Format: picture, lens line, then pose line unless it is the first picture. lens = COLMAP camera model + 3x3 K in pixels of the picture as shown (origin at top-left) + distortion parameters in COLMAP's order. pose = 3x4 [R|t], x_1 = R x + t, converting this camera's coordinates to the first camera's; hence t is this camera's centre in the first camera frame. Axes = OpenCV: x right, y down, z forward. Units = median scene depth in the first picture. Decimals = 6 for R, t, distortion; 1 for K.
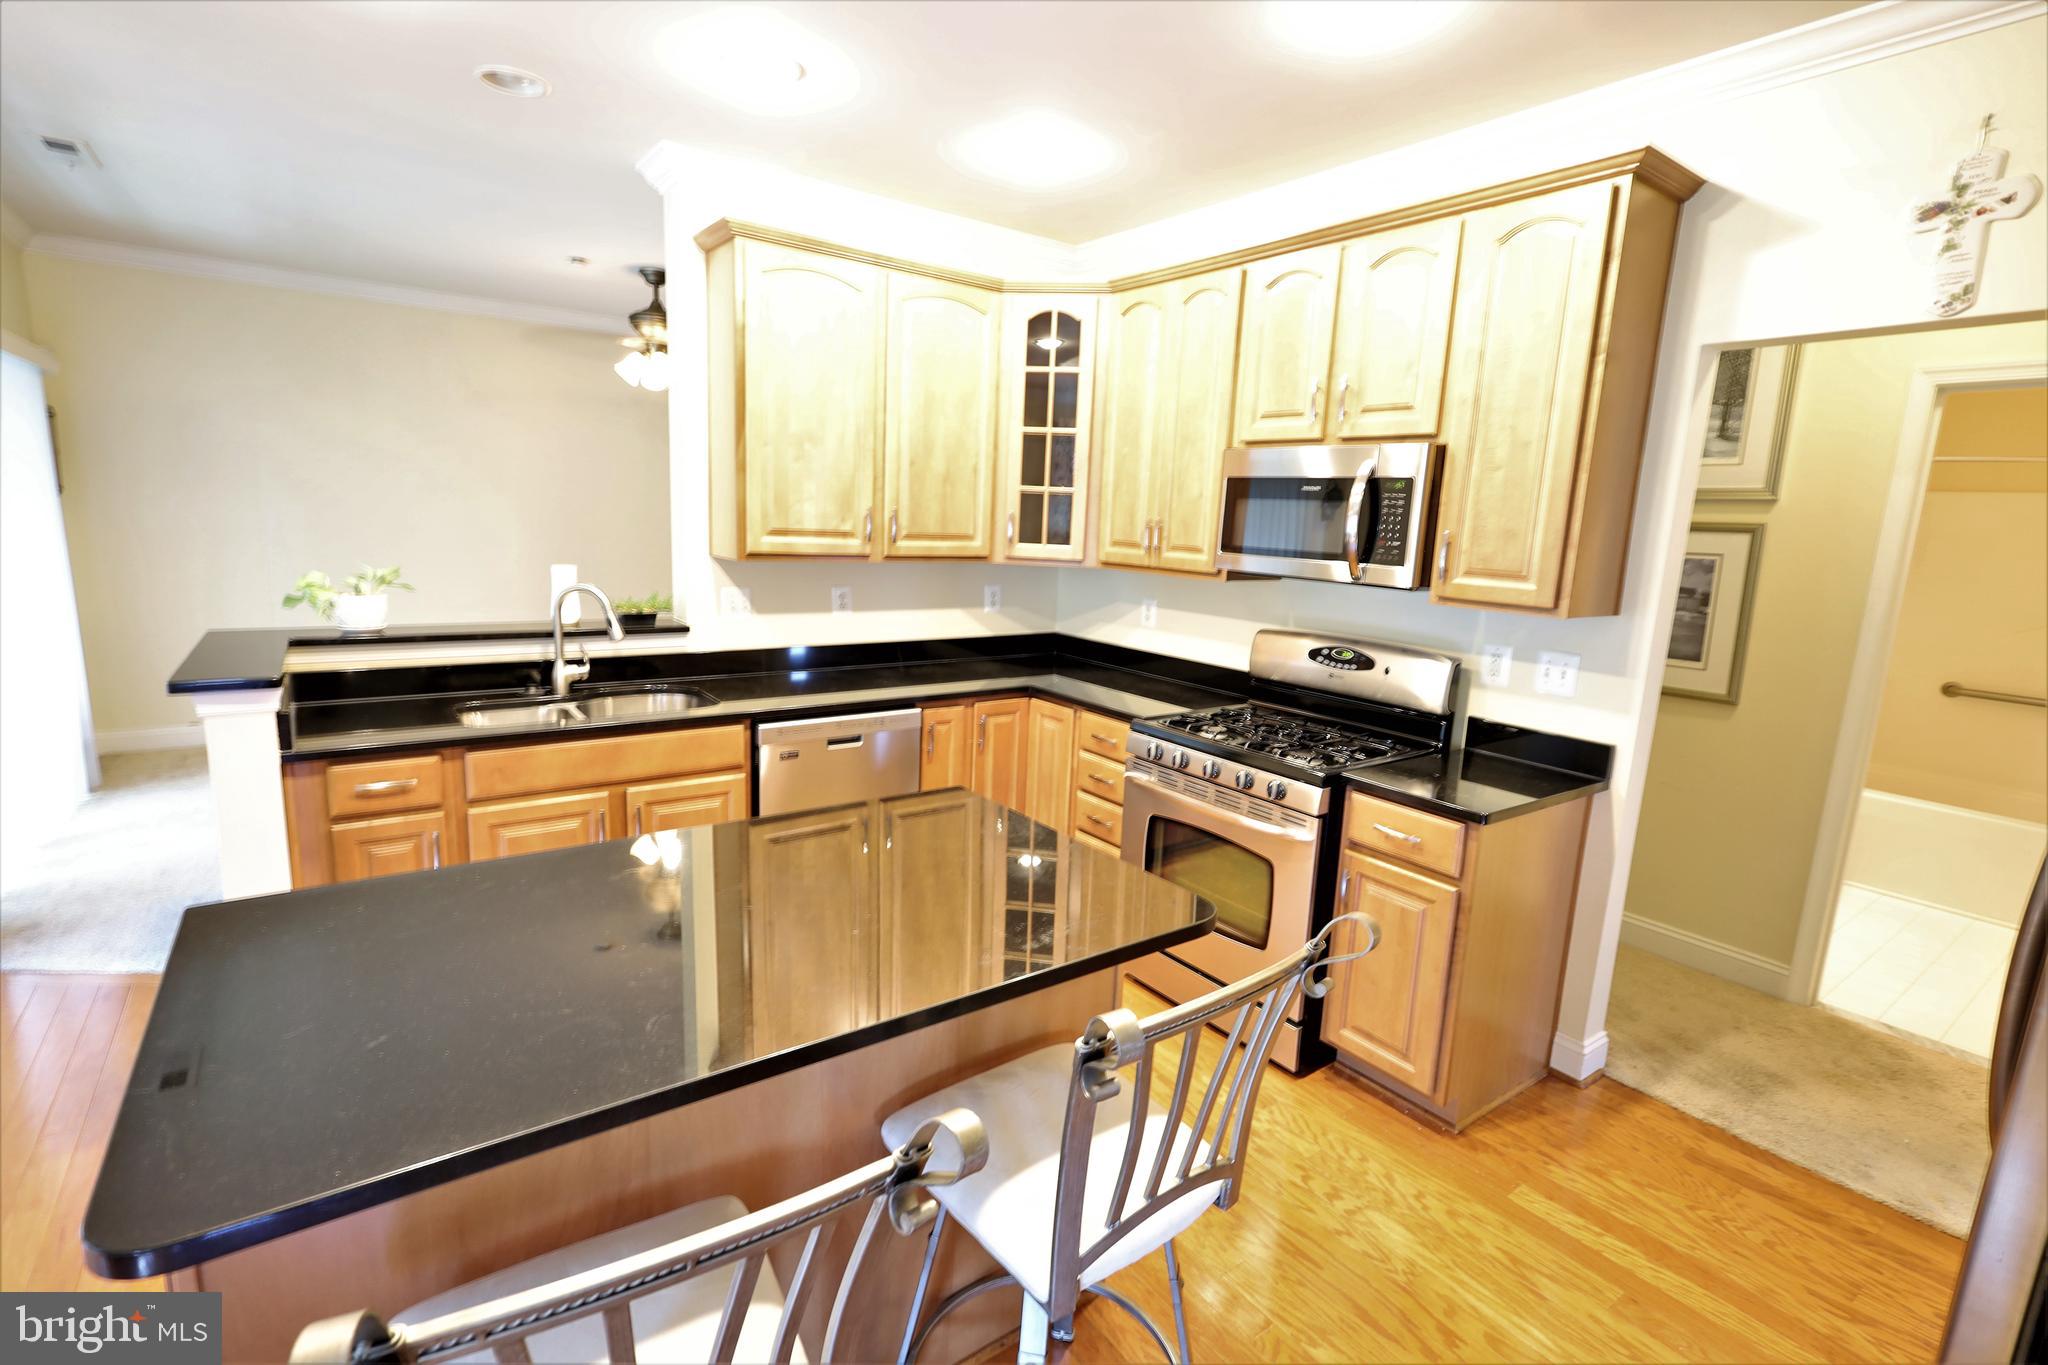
lens RADIAL K [[950.0, 0, 1025.0], [0, 950.0, 683.0], [0, 0, 1]] dist [0.001640, 0.000127]
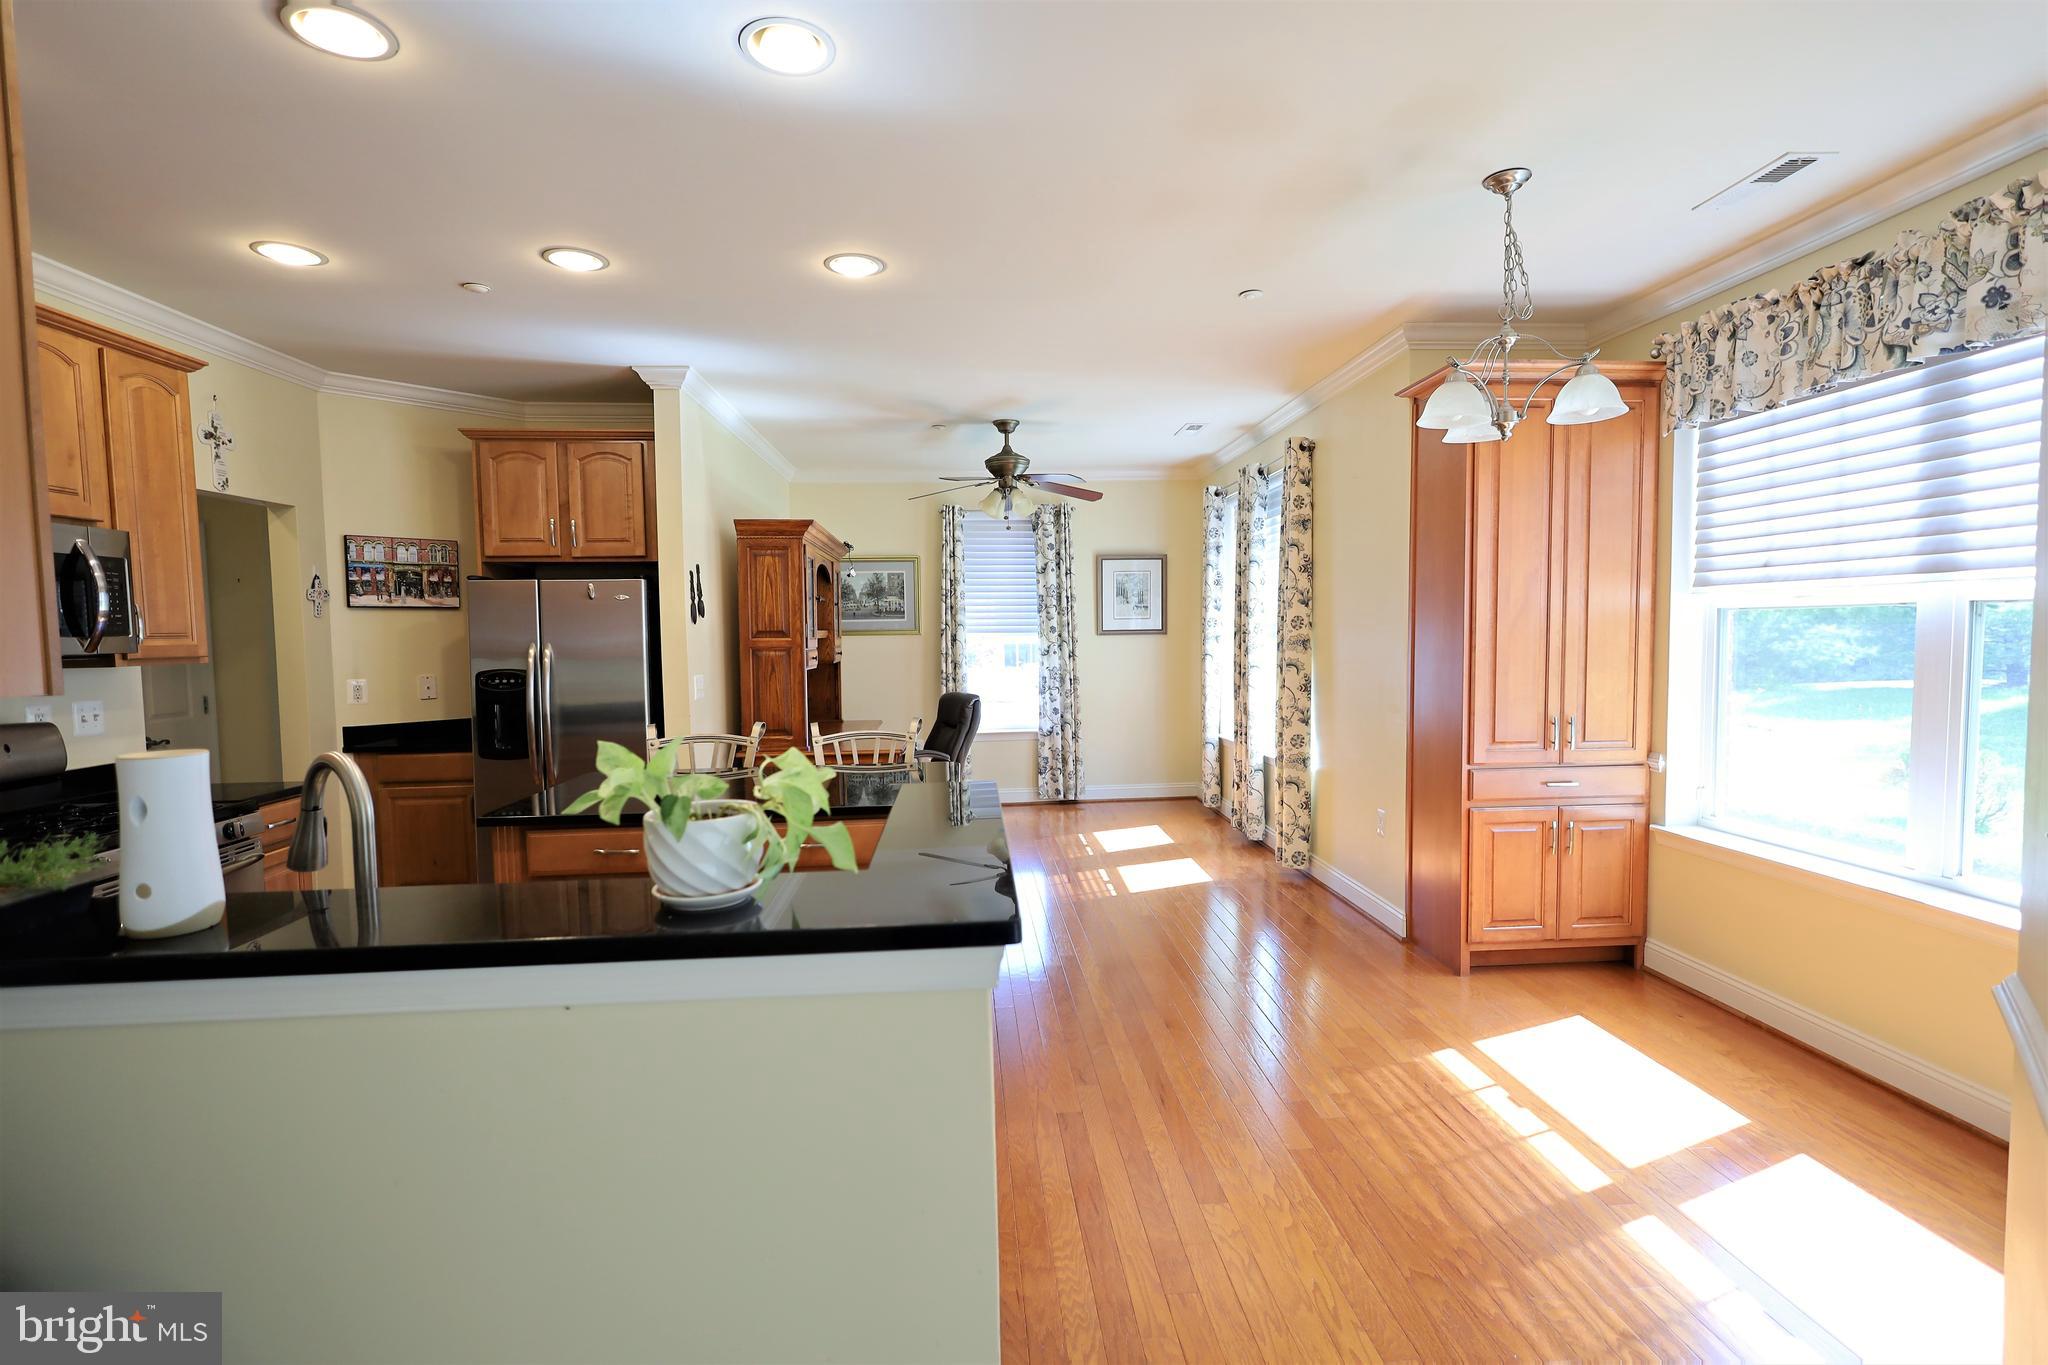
lens RADIAL K [[950.0, 0, 1025.0], [0, 950.0, 683.0], [0, 0, 1]] dist [0.001640, 0.000127]
pose [[-0.845147, -0.060266, 0.531126, -0.859595], [0.075156, 0.970356, 0.229695, -0.190202], [-0.529225, 0.234043, -0.815564, 1.048440]]
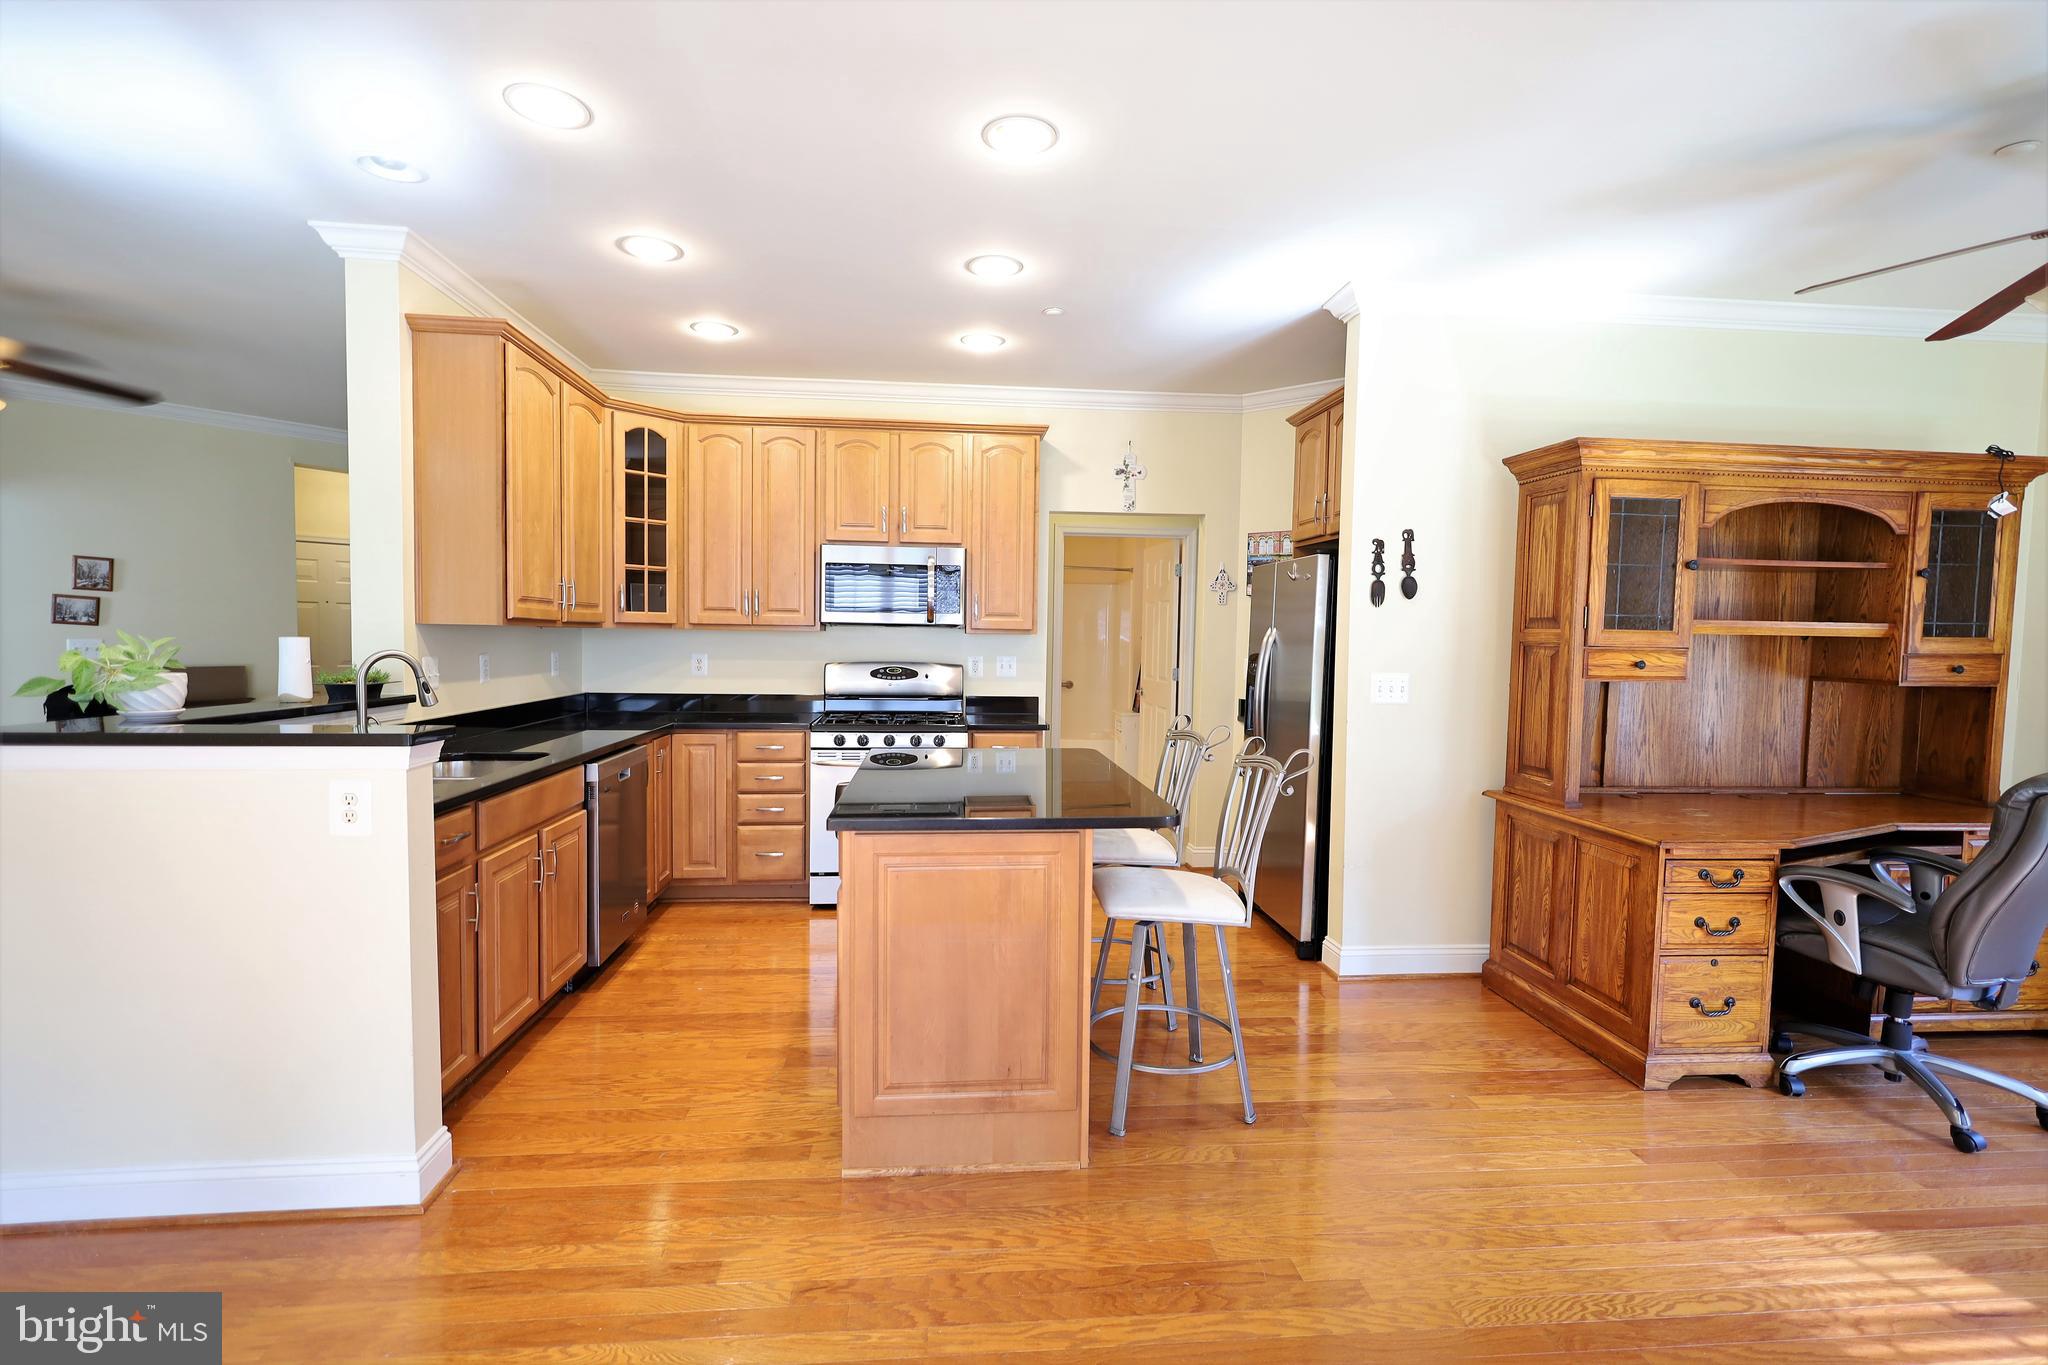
lens RADIAL K [[950.0, 0, 1025.0], [0, 950.0, 683.0], [0, 0, 1]] dist [0.001640, 0.000127]
pose [[0.517612, -0.078082, 0.852045, -0.851886], [0.159026, 0.987255, -0.006134, 0.032720], [-0.840707, 0.138673, 0.523432, -0.043801]]
